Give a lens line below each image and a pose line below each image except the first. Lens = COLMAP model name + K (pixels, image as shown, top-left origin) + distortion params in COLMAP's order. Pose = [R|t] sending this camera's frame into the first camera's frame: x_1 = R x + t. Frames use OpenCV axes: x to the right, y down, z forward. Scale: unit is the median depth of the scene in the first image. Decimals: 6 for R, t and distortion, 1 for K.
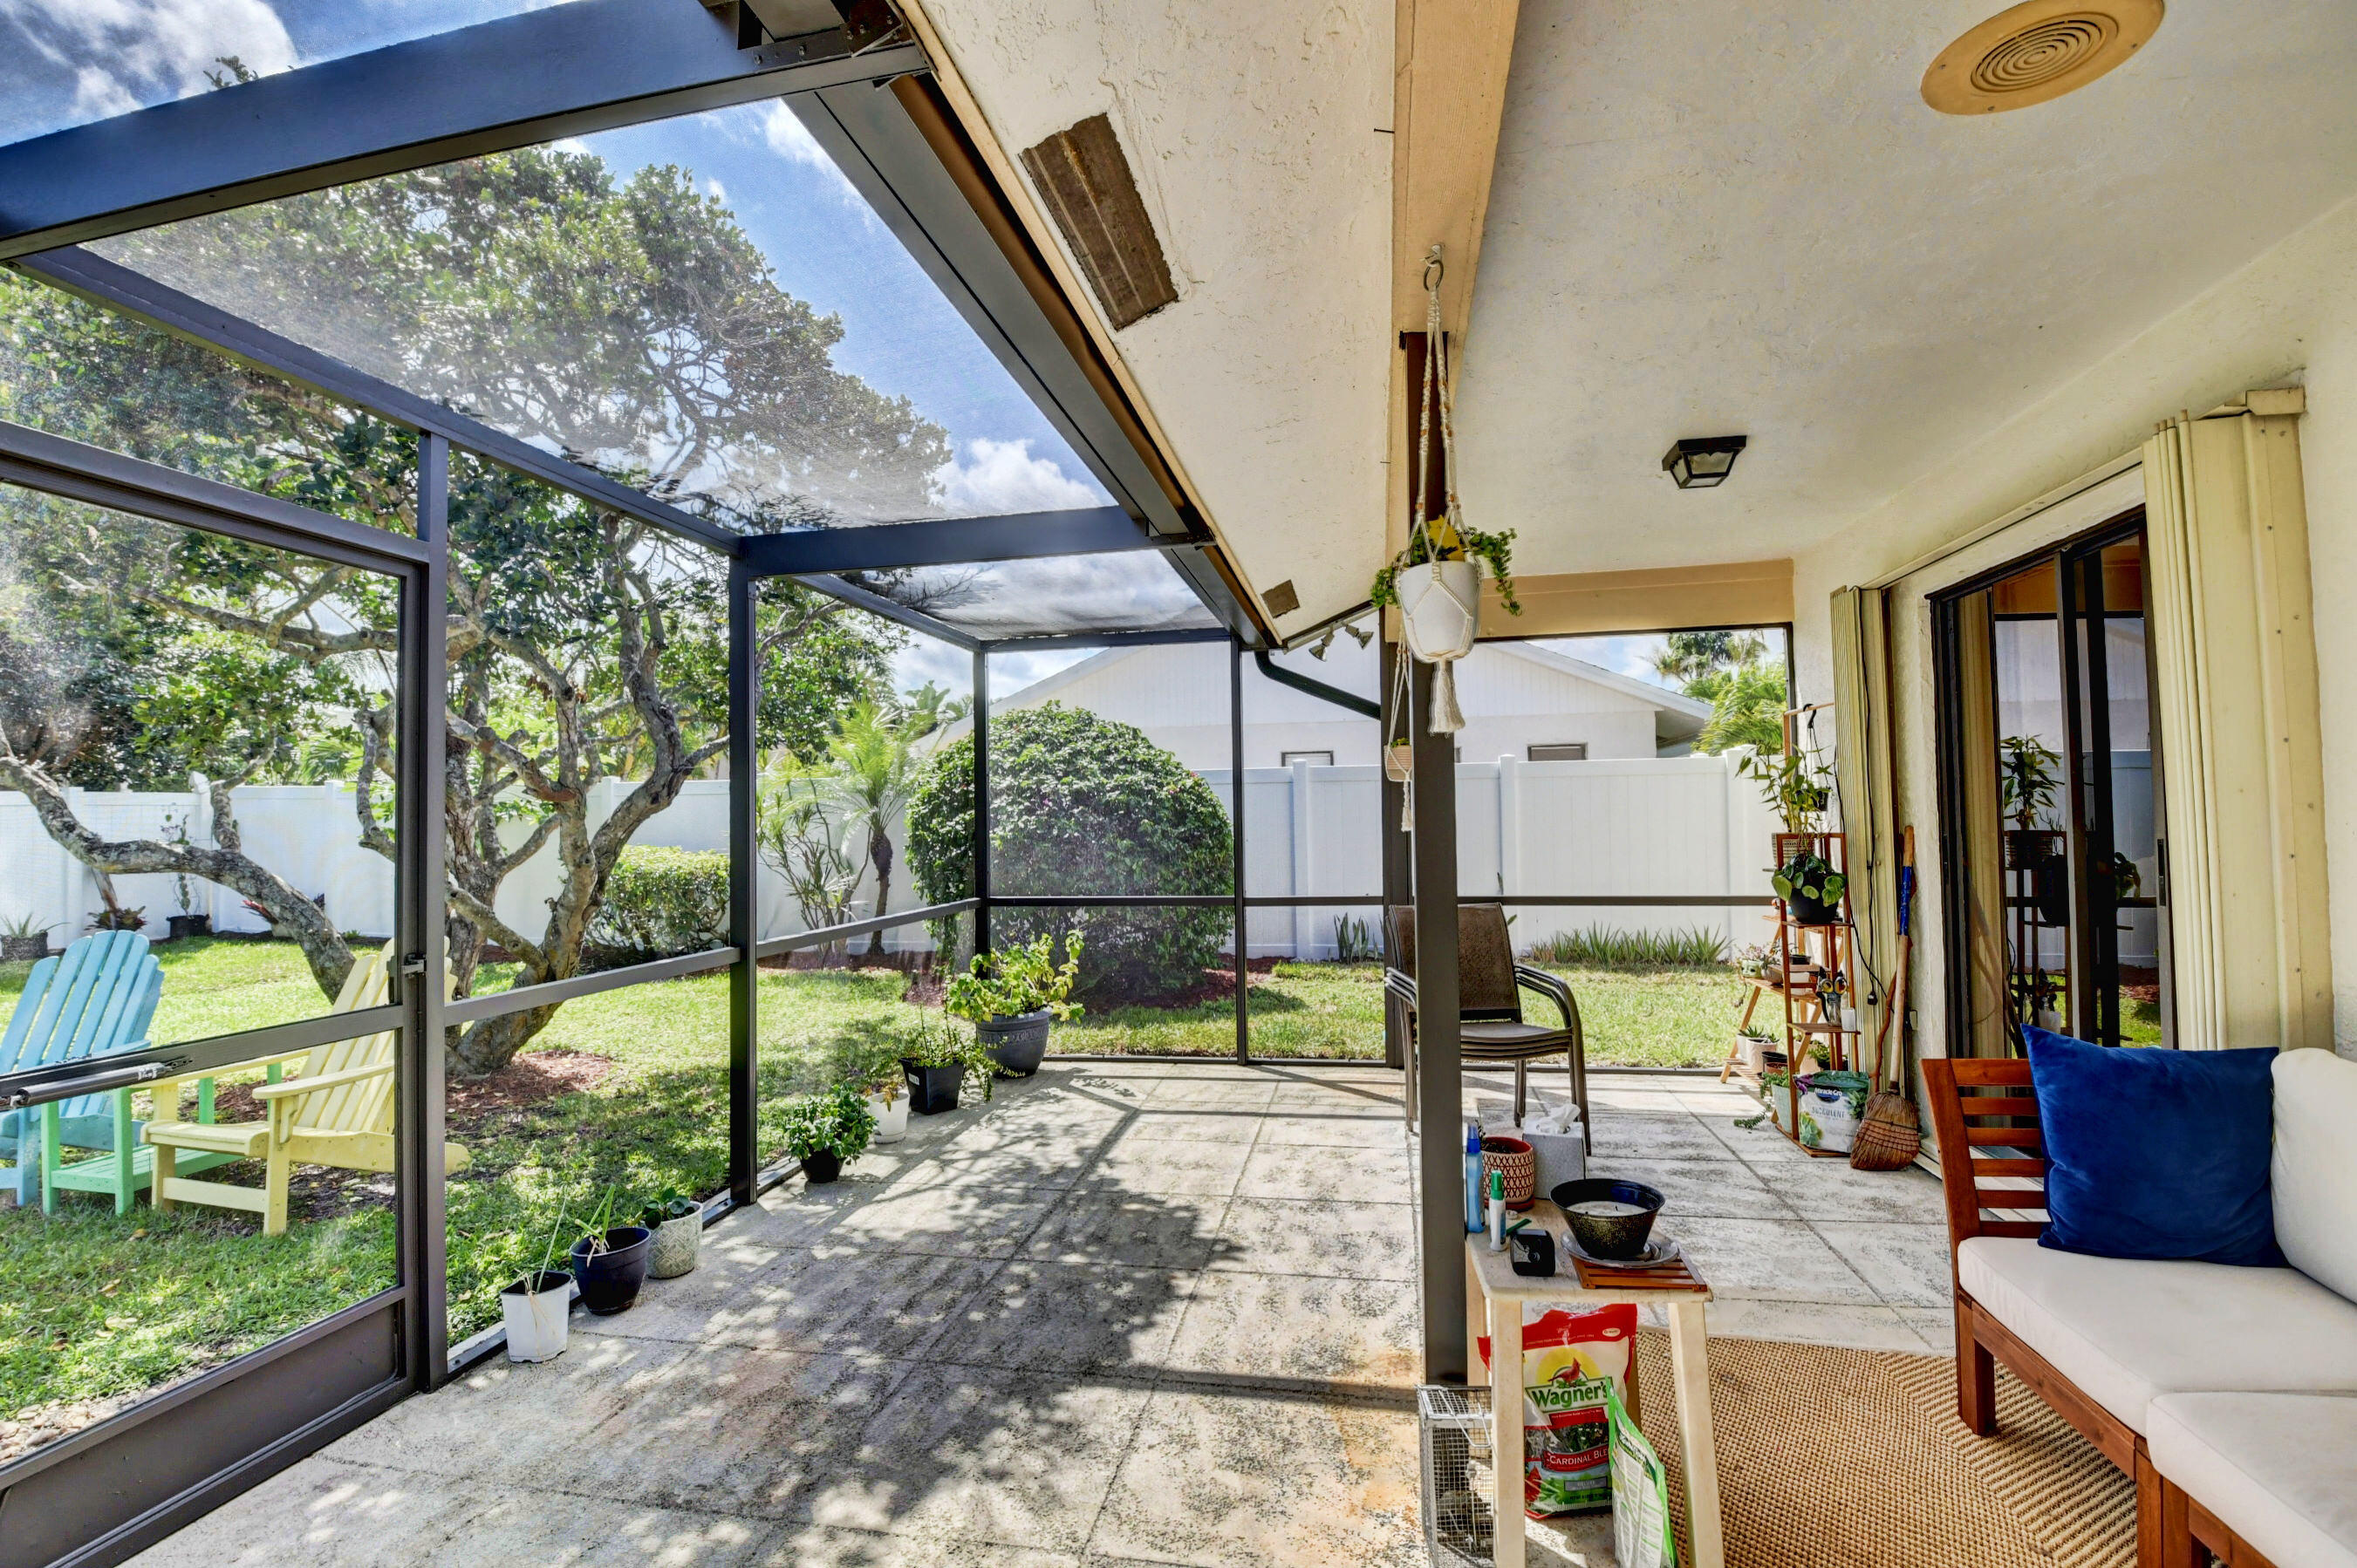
lens RADIAL K [[1035.9, 0, 1168.9], [0, 1035.9, 782.4], [0, 0, 1]] dist [0.000876, -0.017707]
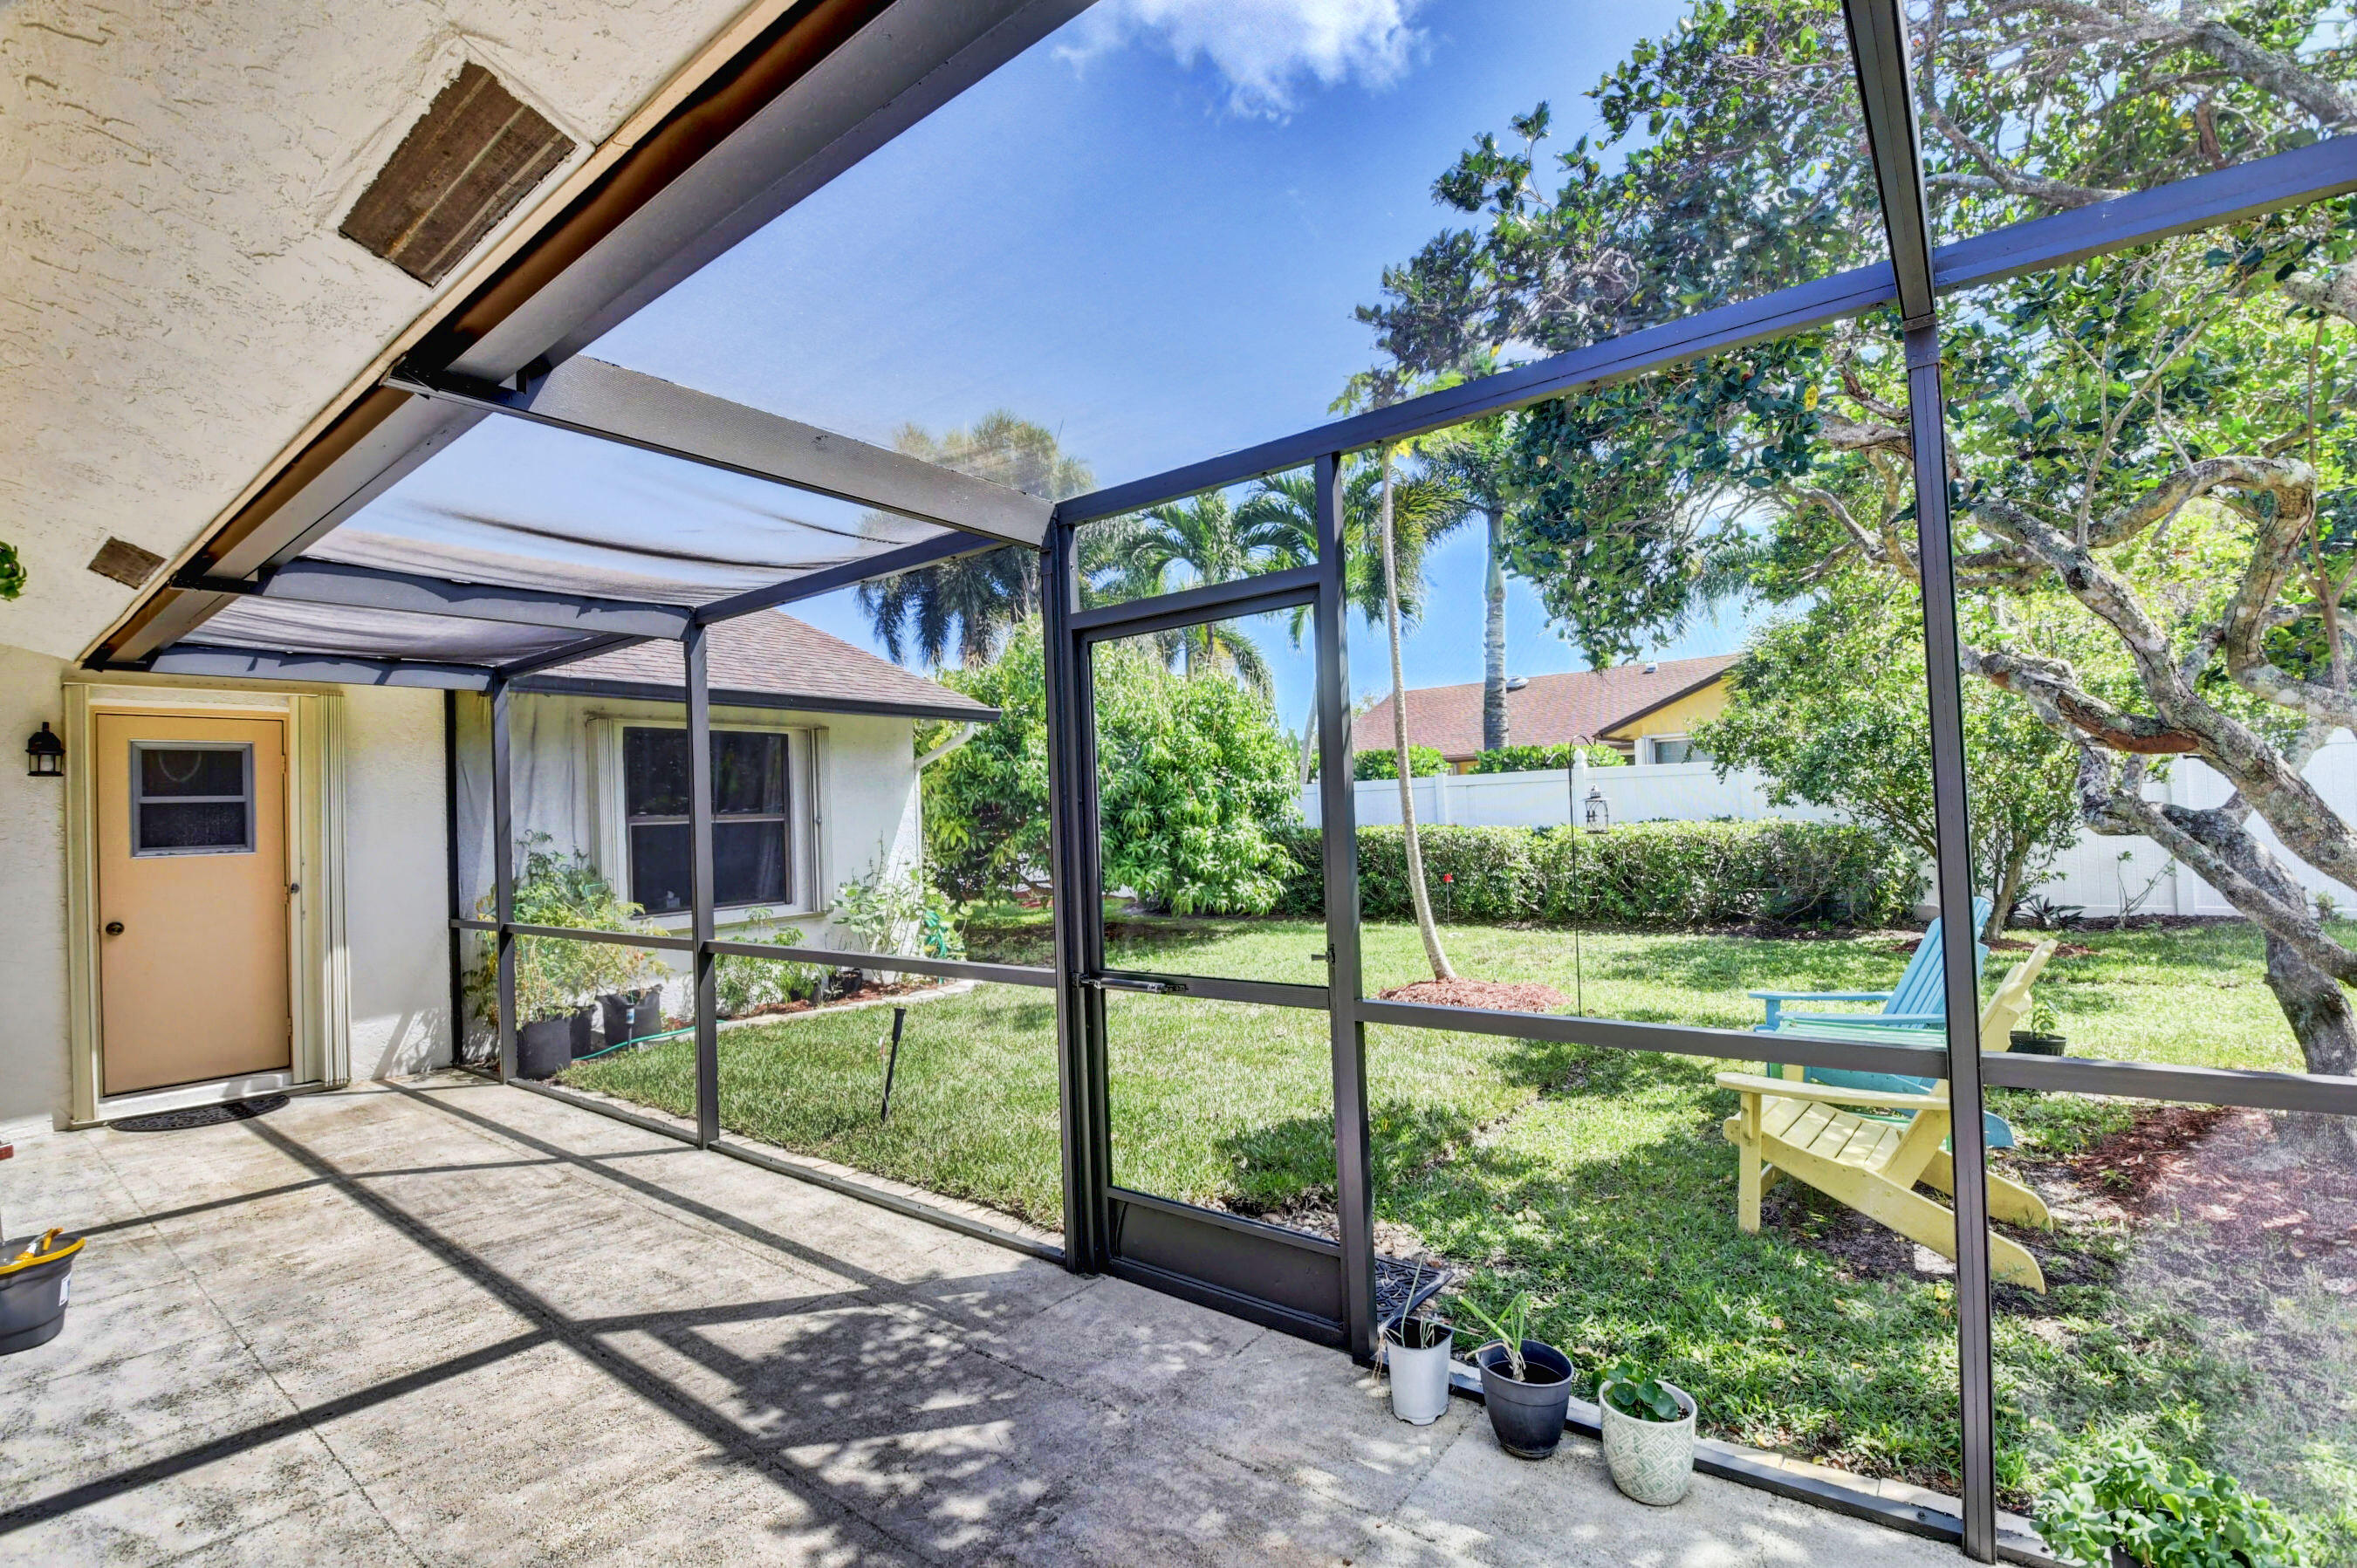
lens RADIAL K [[1047.7, 0, 1163.0], [0, 1047.7, 790.8], [0, 0, 1]] dist [0.012030, -0.017691]
pose [[-0.446425, 0.010531, -0.894759, 0.198577], [0.077953, 0.996587, -0.027163, 0.014762], [0.891419, -0.081875, -0.445722, 0.814540]]
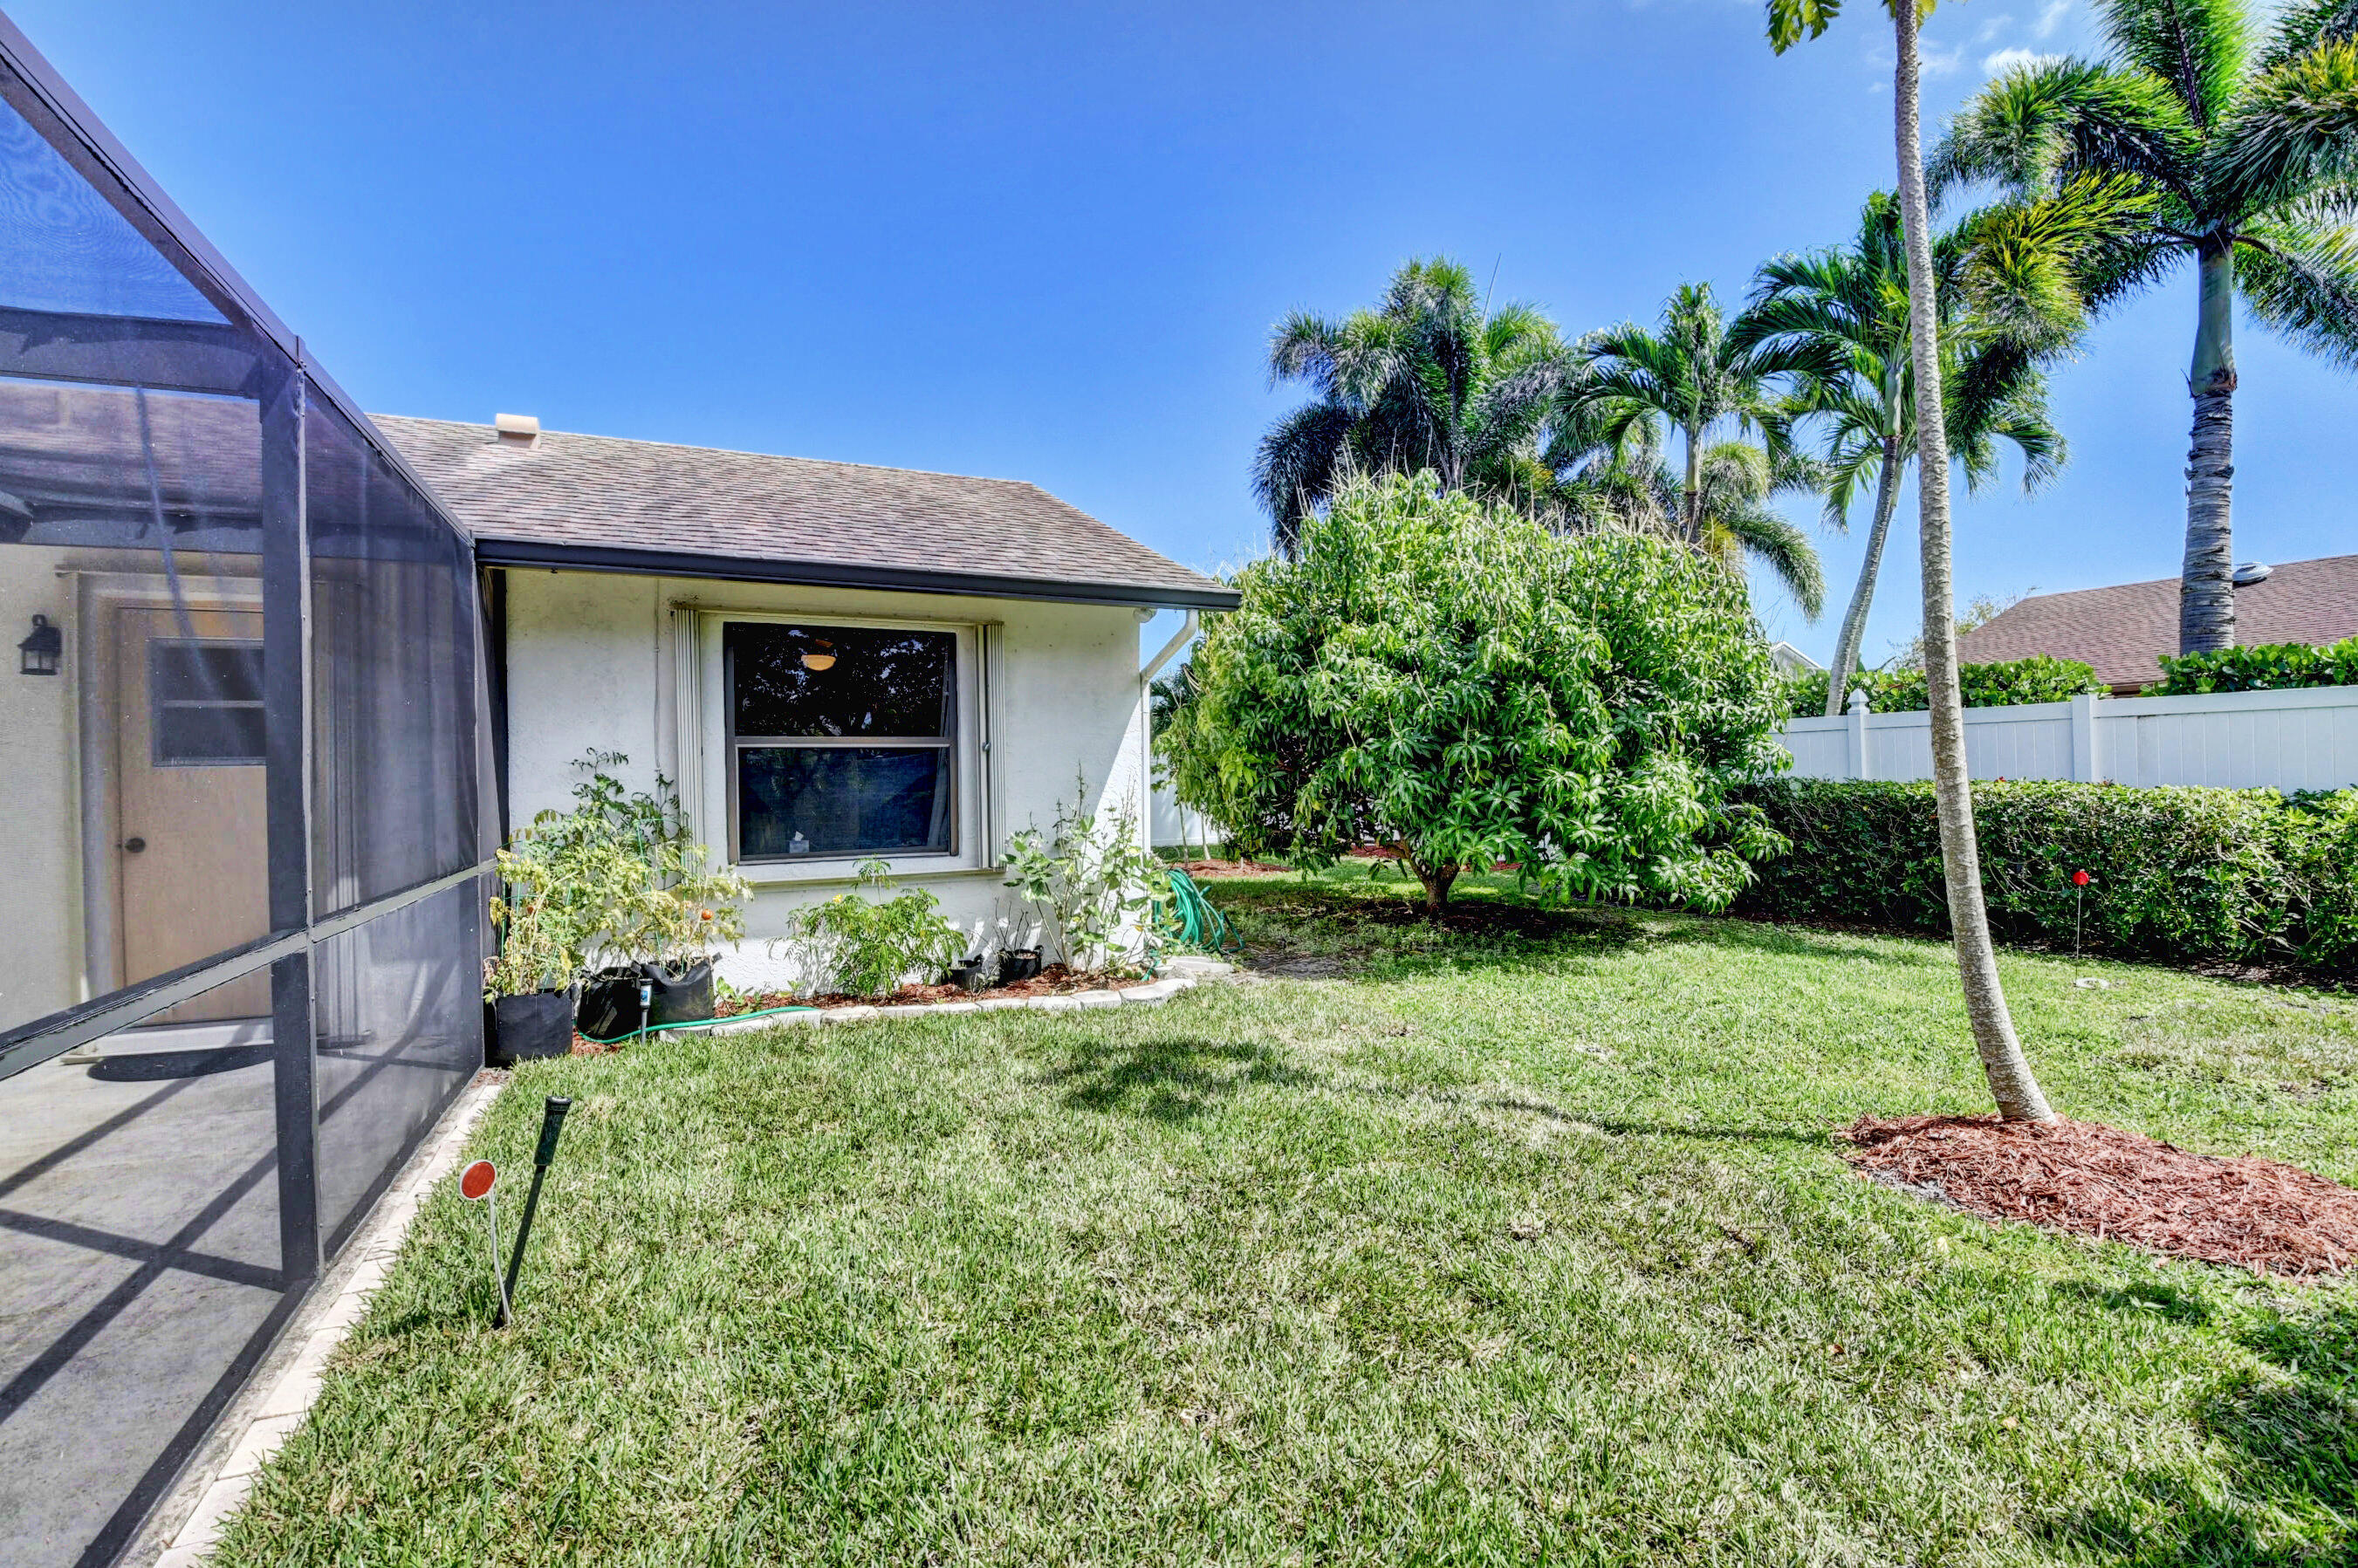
lens RADIAL K [[1036.4, 0, 1169.4], [0, 1036.4, 782.4], [0, 0, 1]] dist [0.000876, -0.017707]
pose [[-0.813288, 0.028946, -0.581142, -0.668348], [0.046413, 0.998807, -0.015203, 0.050952], [0.580008, -0.039337, -0.813660, 0.682101]]
